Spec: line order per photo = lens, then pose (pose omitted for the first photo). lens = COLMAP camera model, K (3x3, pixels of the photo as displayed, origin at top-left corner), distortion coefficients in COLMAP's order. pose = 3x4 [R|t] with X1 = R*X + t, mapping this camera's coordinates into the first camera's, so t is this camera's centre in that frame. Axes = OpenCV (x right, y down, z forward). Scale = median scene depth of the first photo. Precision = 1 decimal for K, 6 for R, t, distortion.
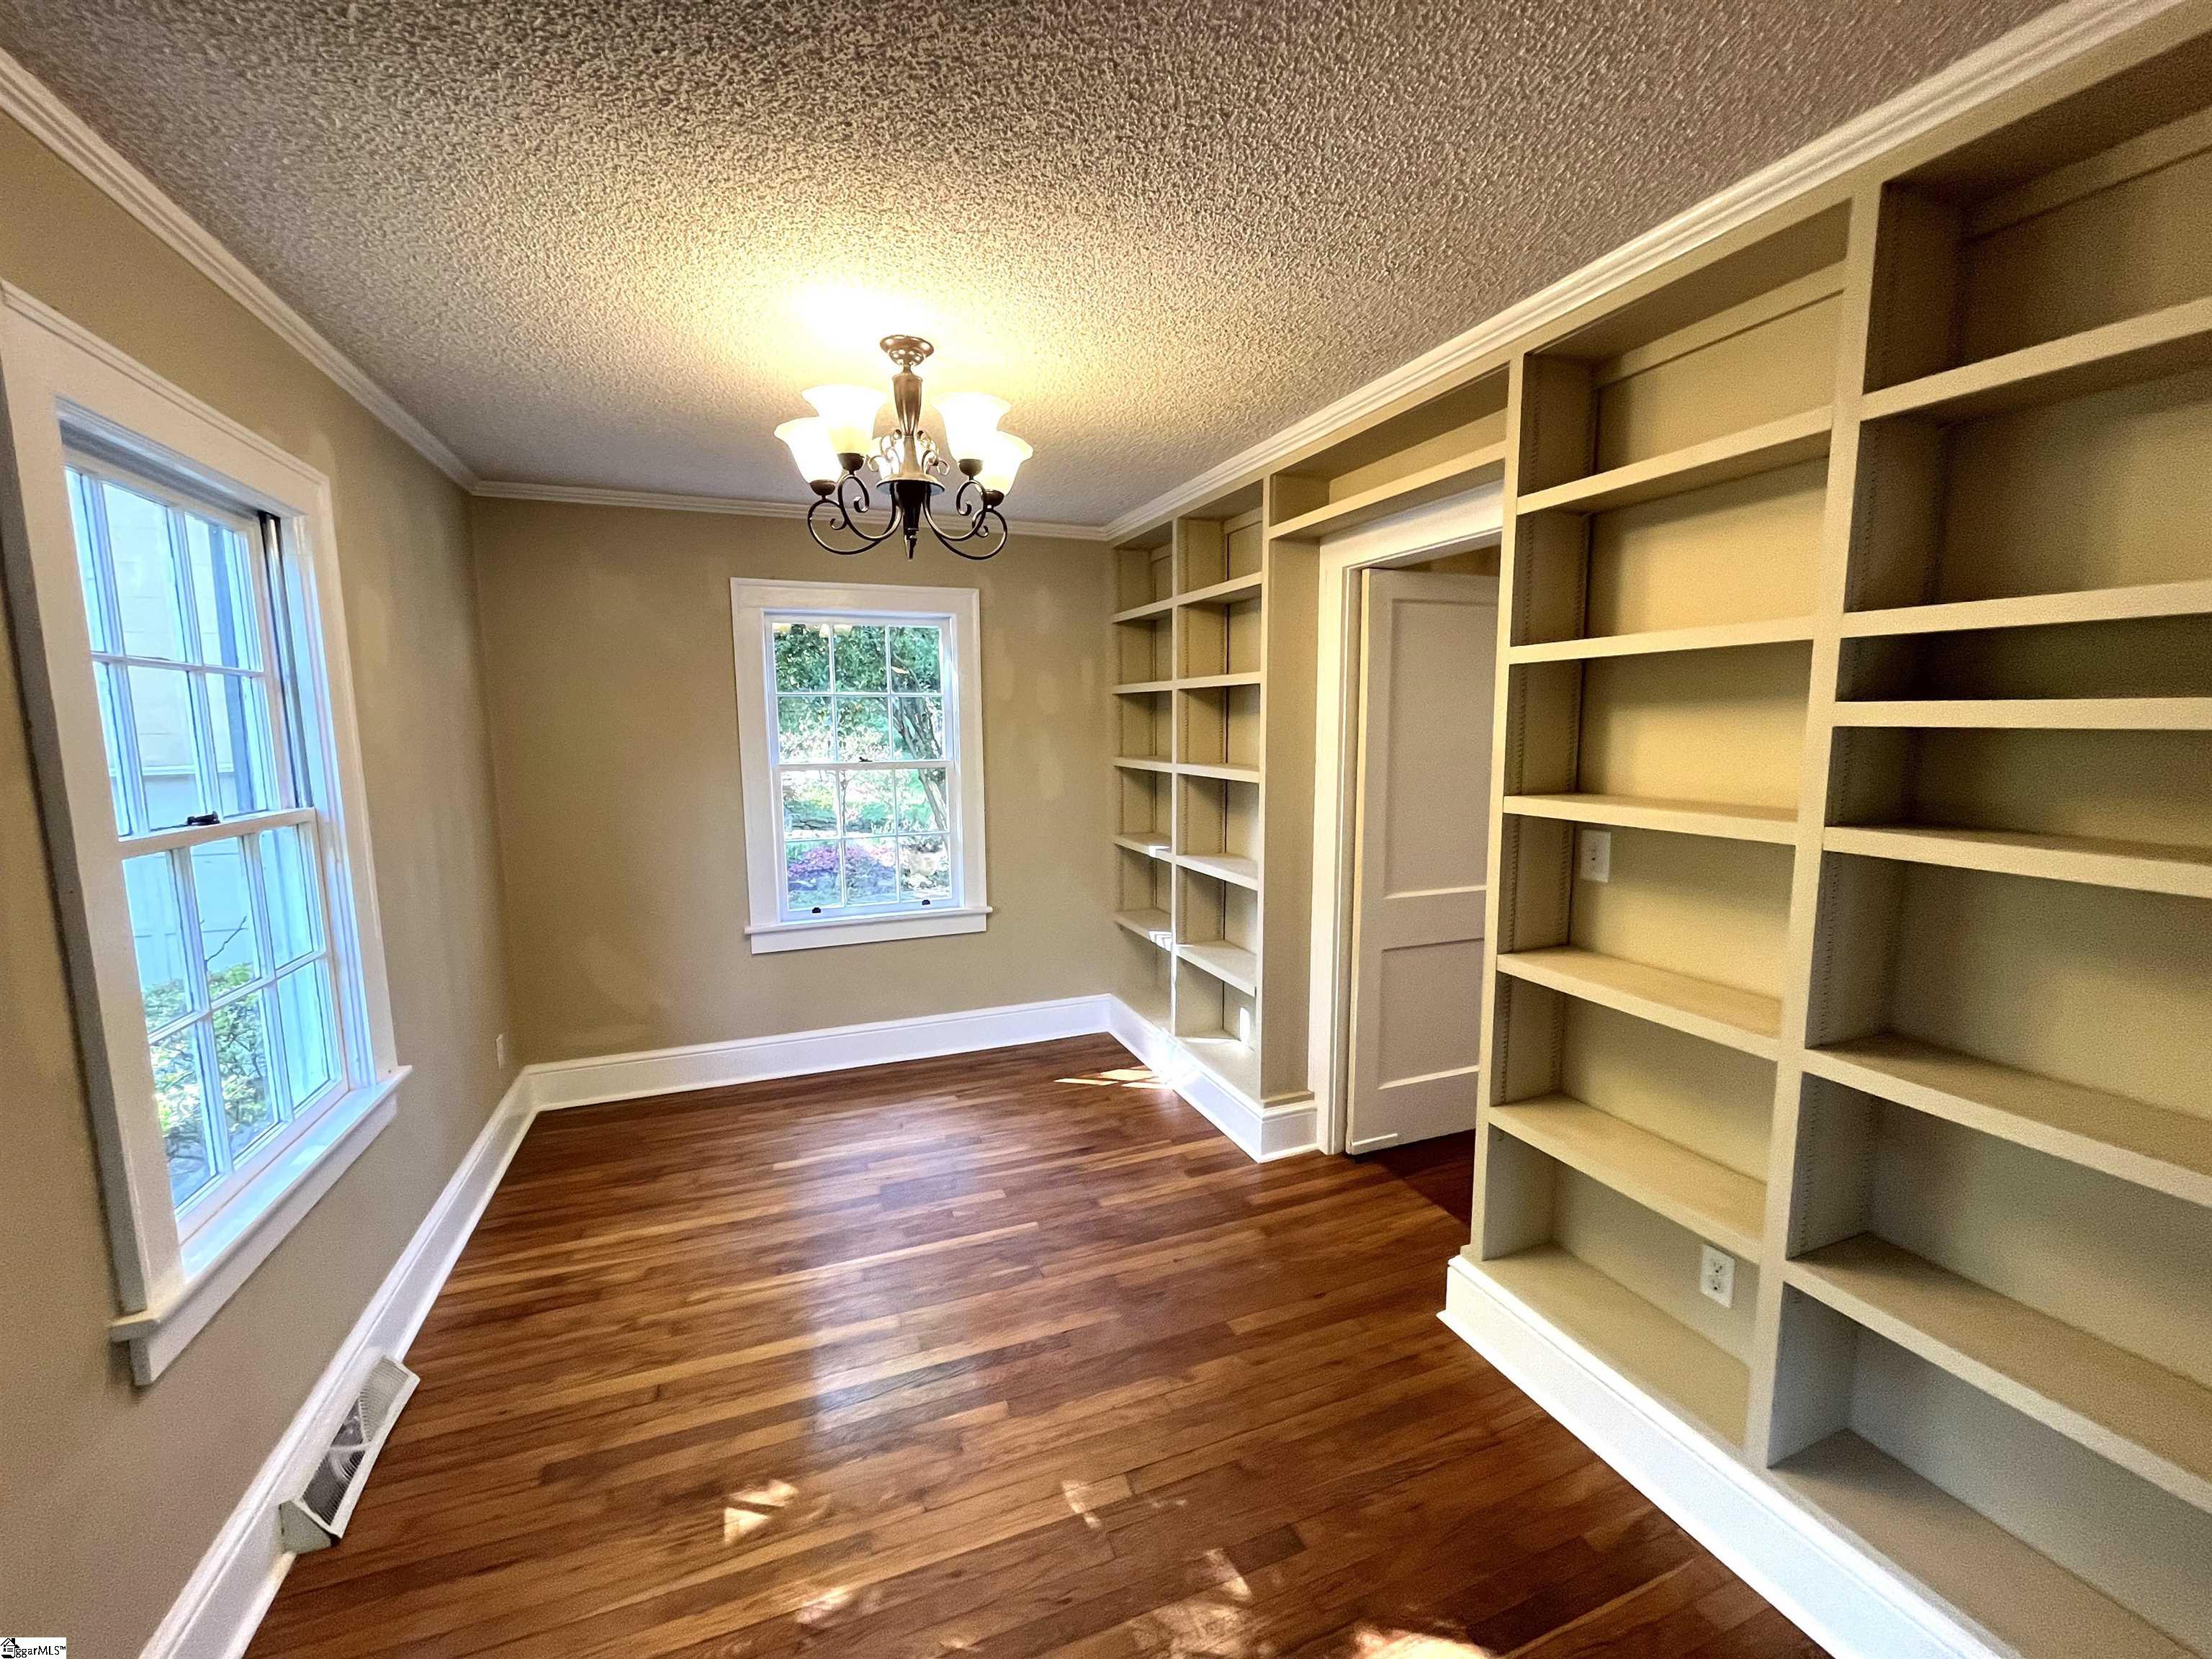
lens RADIAL K [[900.3, 0, 1105.3], [0, 900.3, 827.3], [0, 0, 1]] dist [-0.003996, -0.000398]
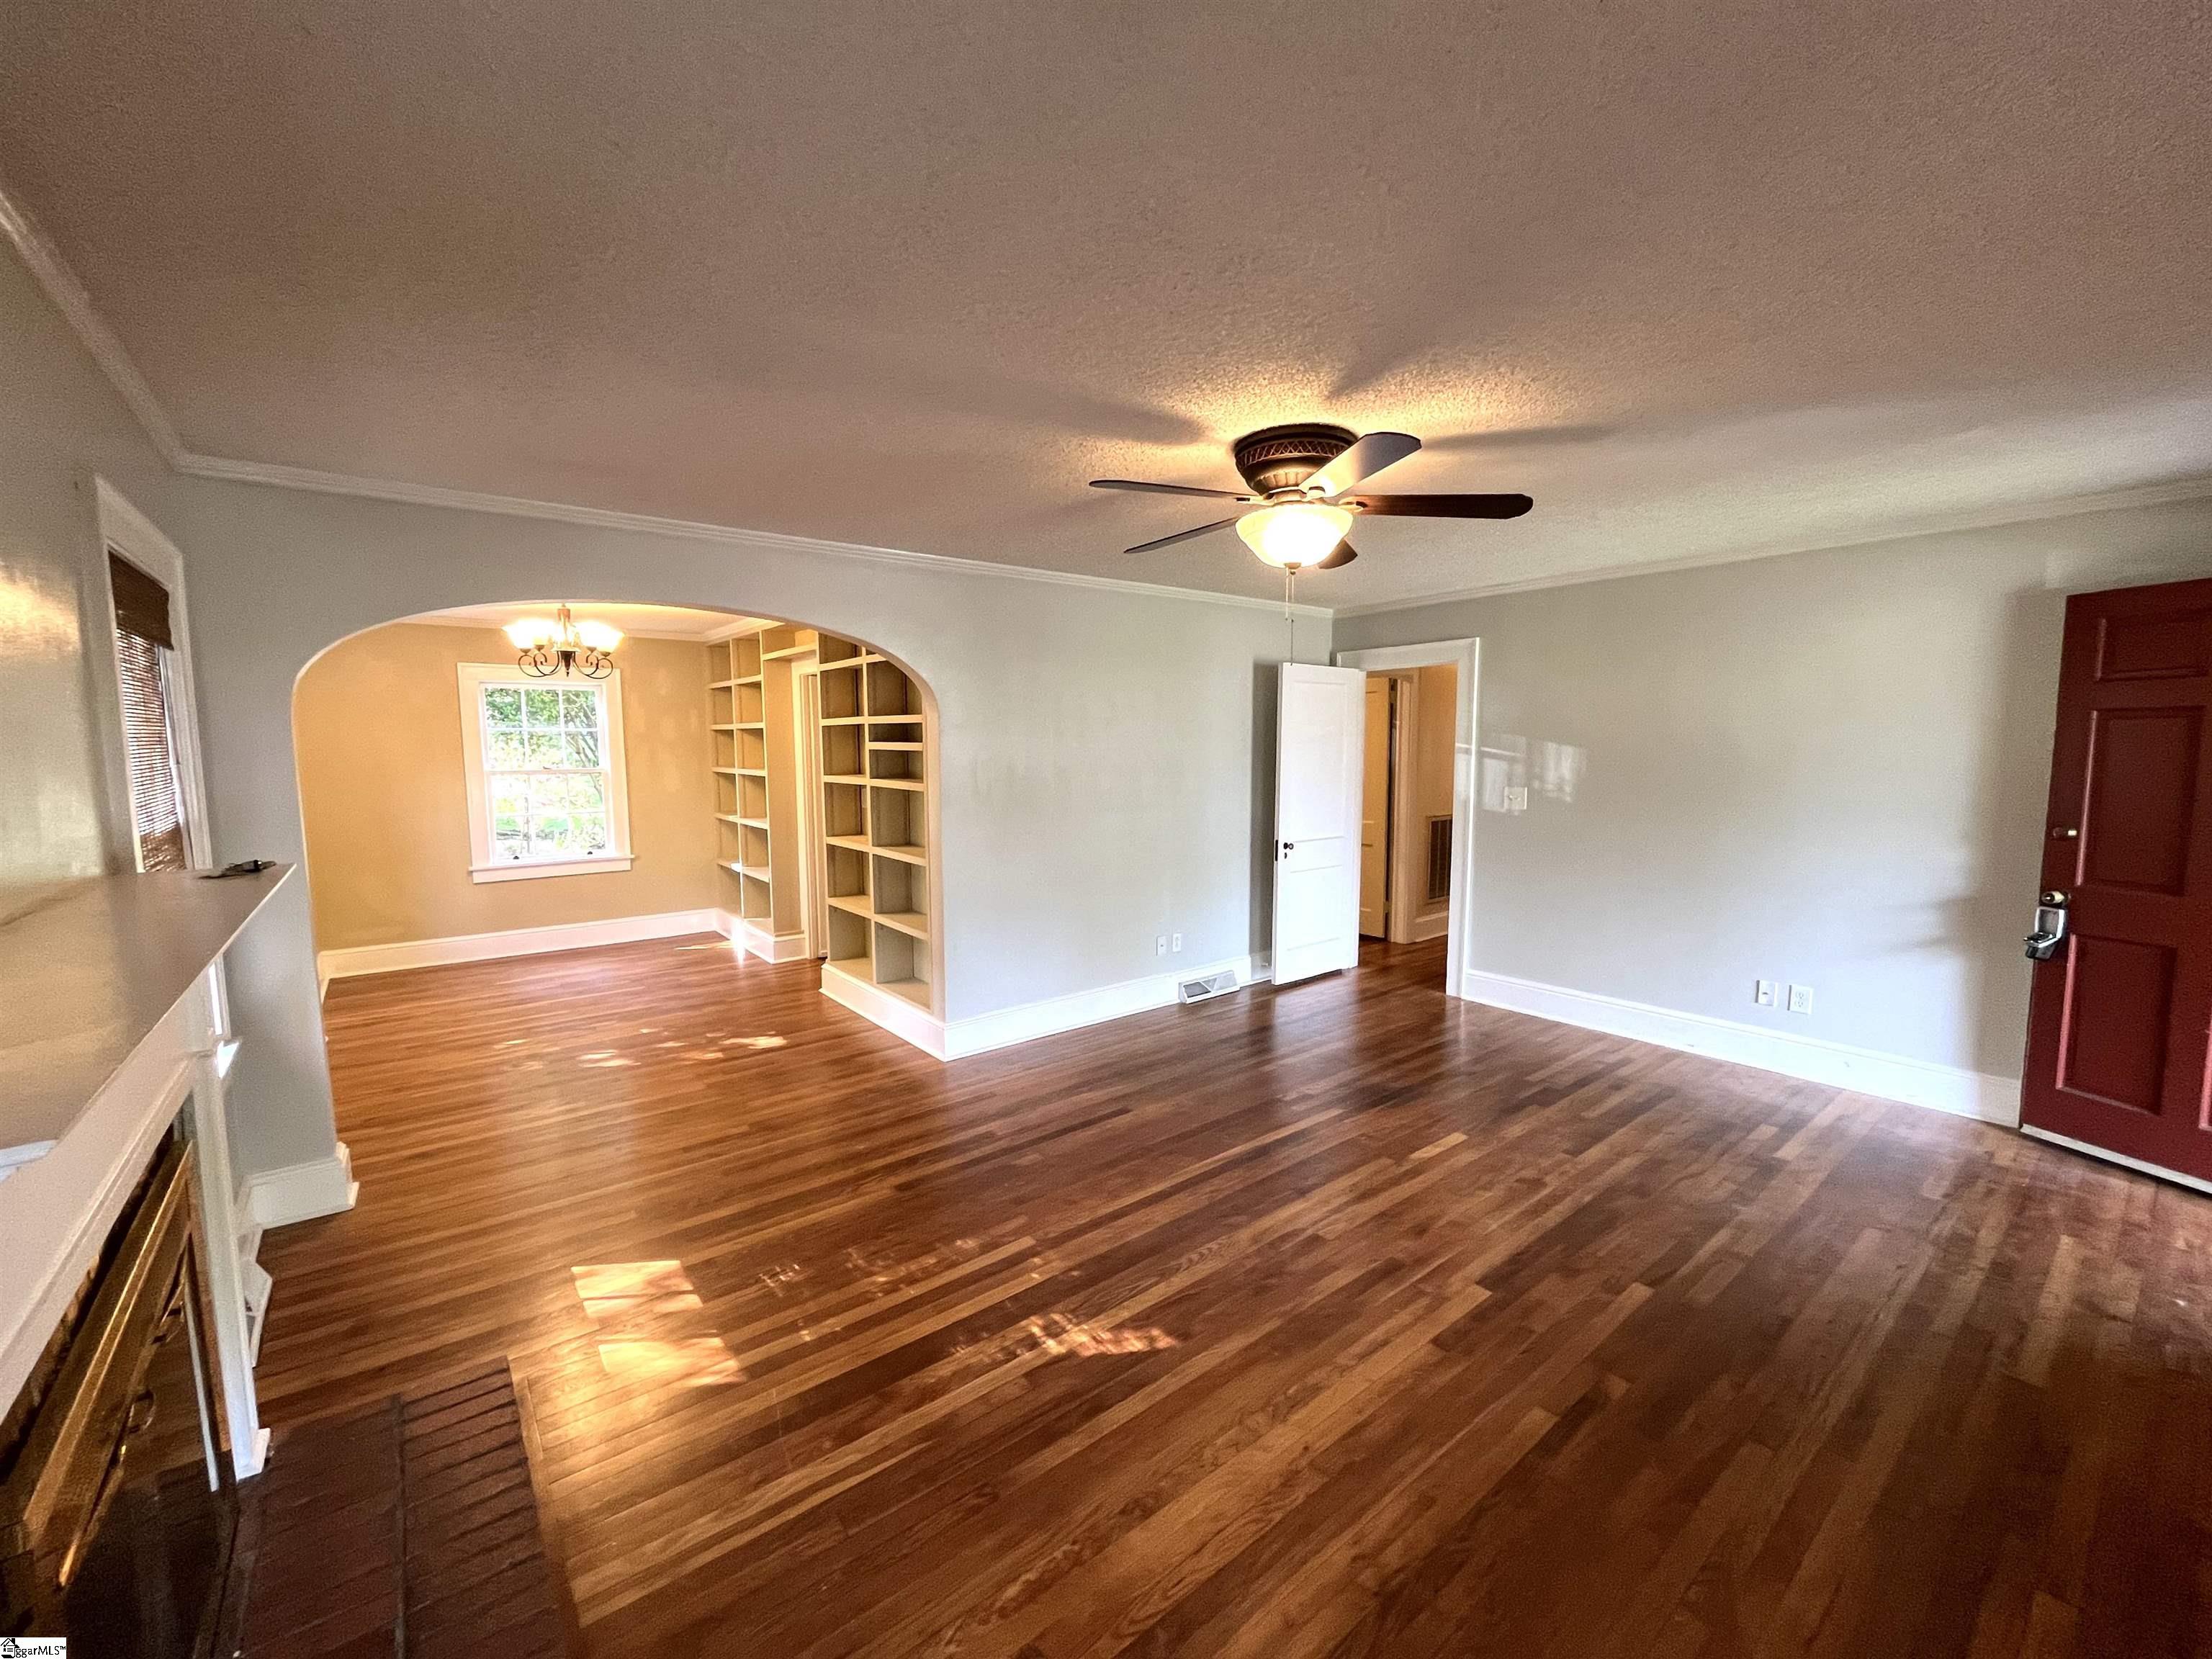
lens RADIAL K [[900.3, 0, 1107.3], [0, 900.3, 830.9], [0, 0, 1]] dist [-0.003996, -0.000398]
pose [[0.956052, -0.023396, 0.292262, 0.424031], [0.029376, 0.999439, -0.016090, 0.178398], [-0.291722, 0.023969, 0.956203, -1.608748]]
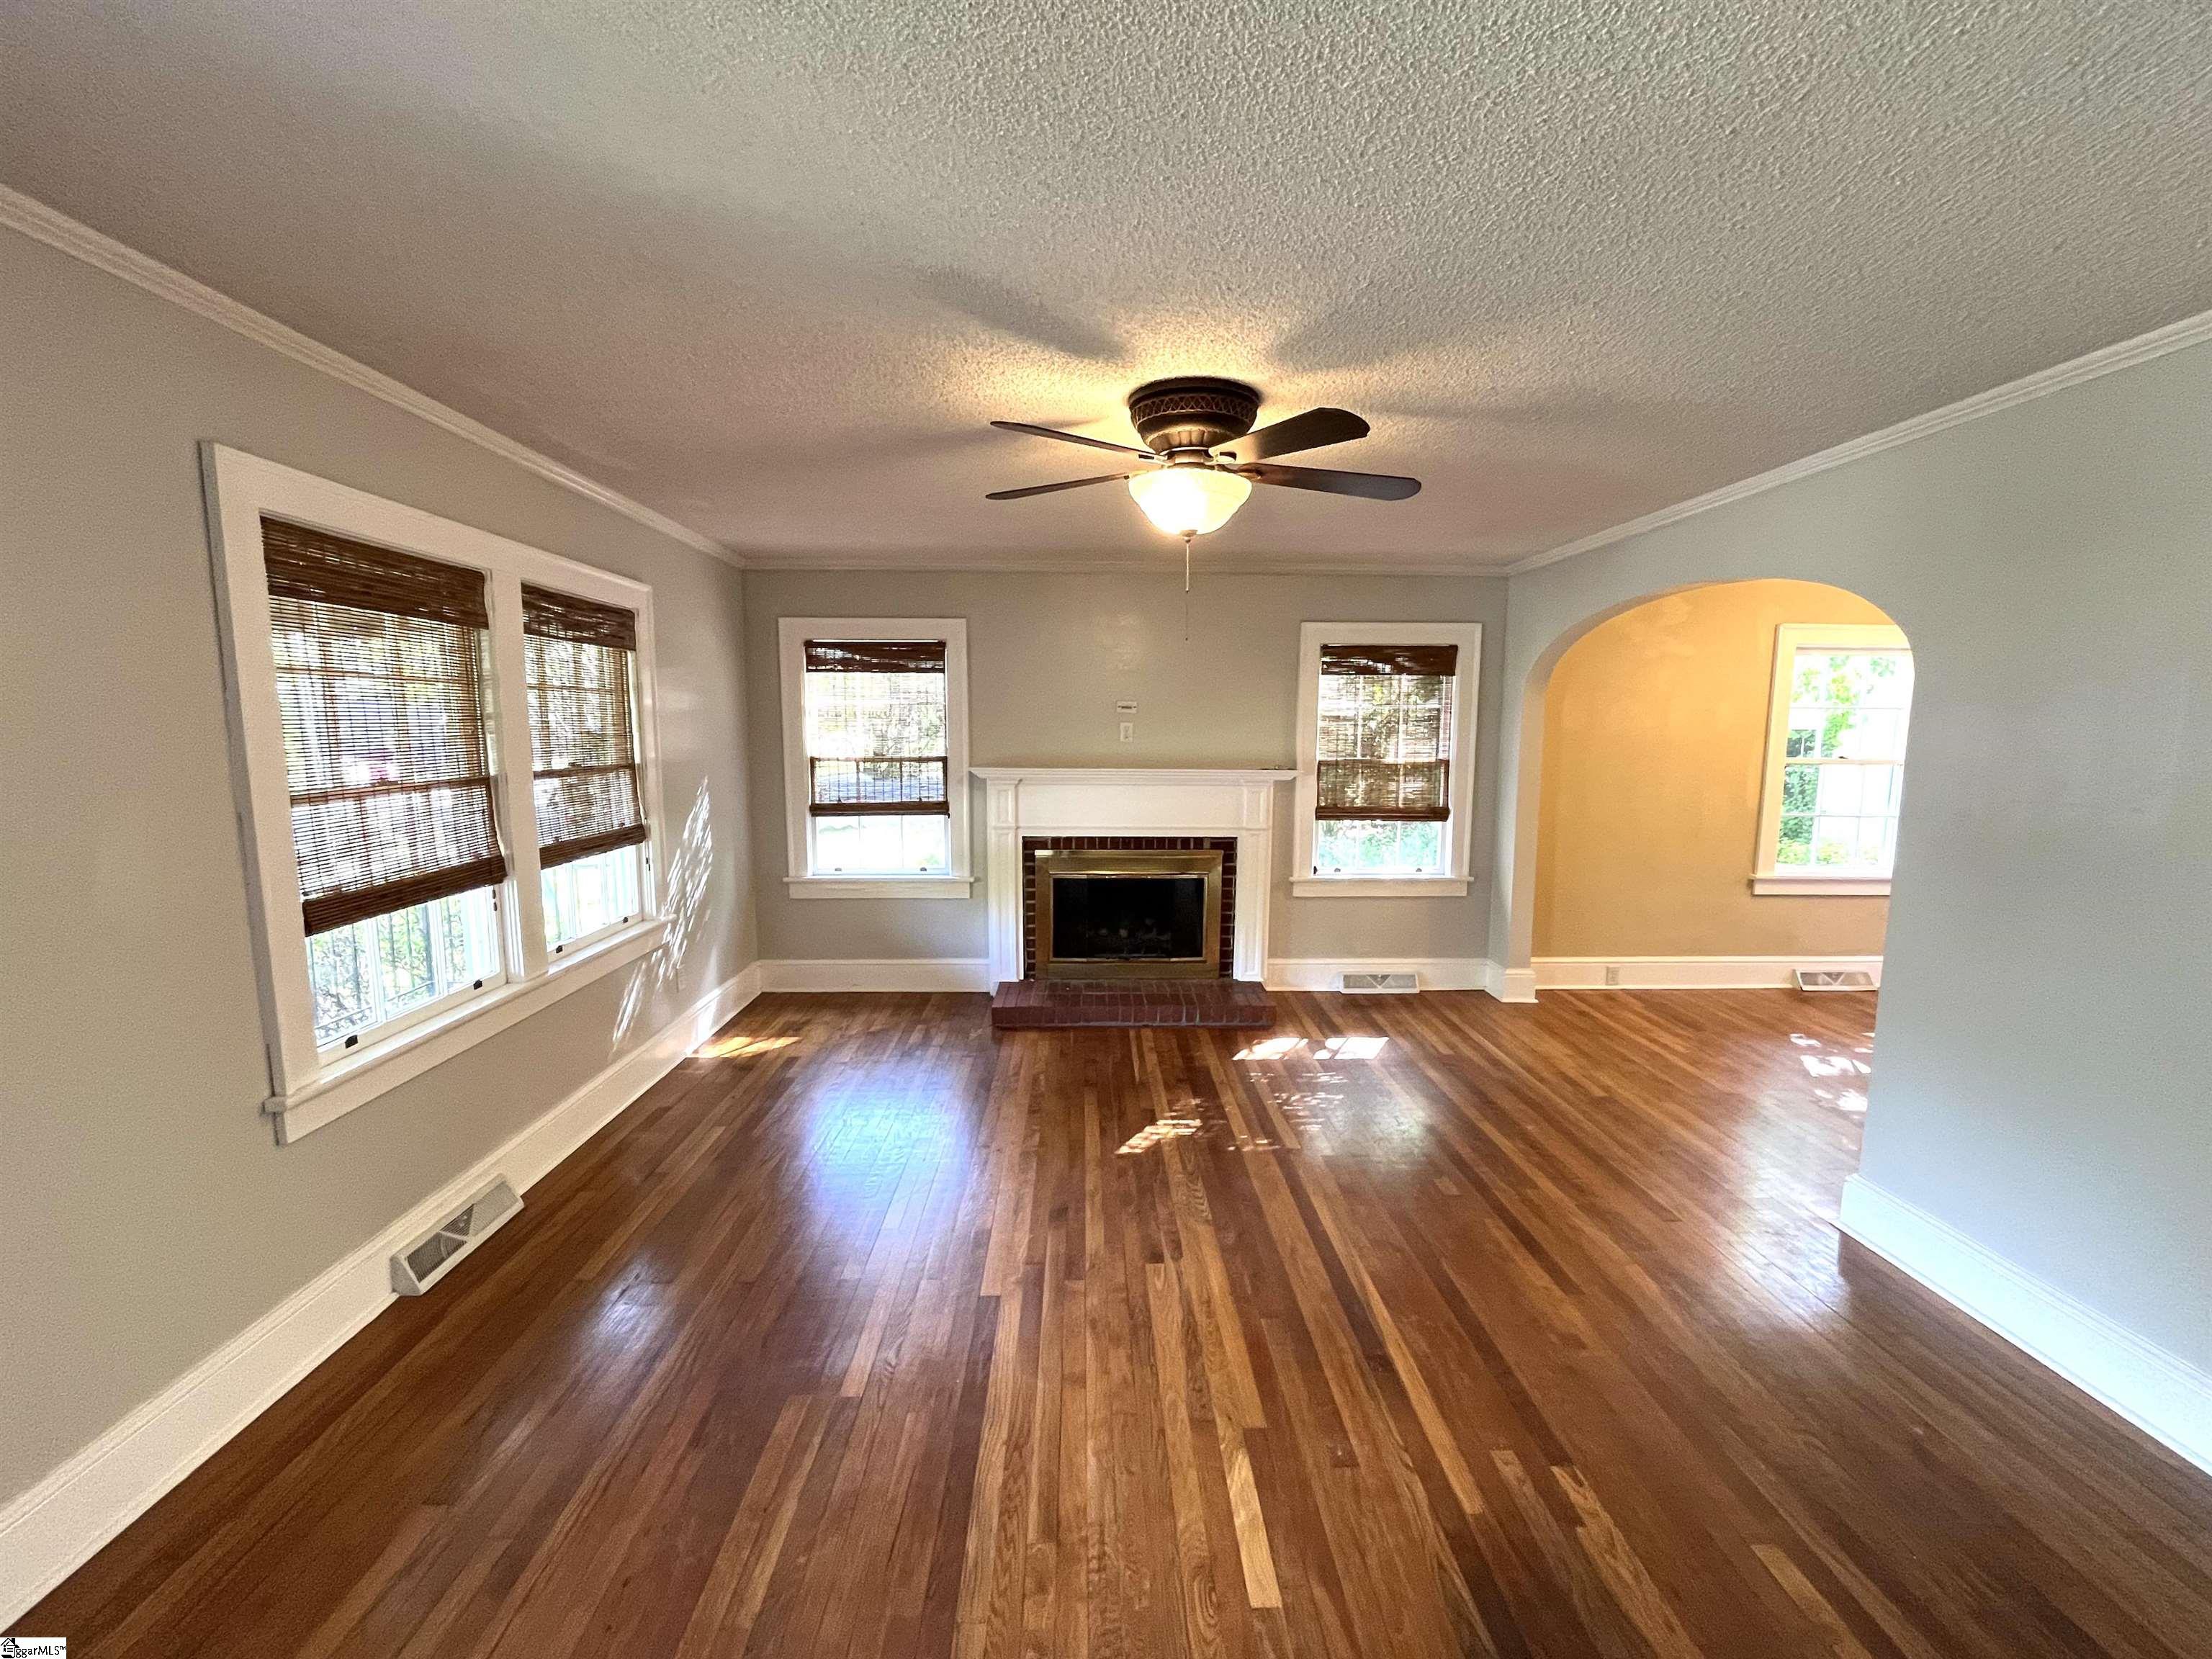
lens RADIAL K [[900.3, 0, 1103.0], [0, 900.3, 829.5], [0, 0, 1]] dist [-0.003996, -0.000398]
pose [[-0.342955, 0.121823, -0.931419, 2.098581], [-0.113399, 0.978934, 0.169791, -0.001405], [0.932482, 0.163853, -0.321916, -0.261471]]
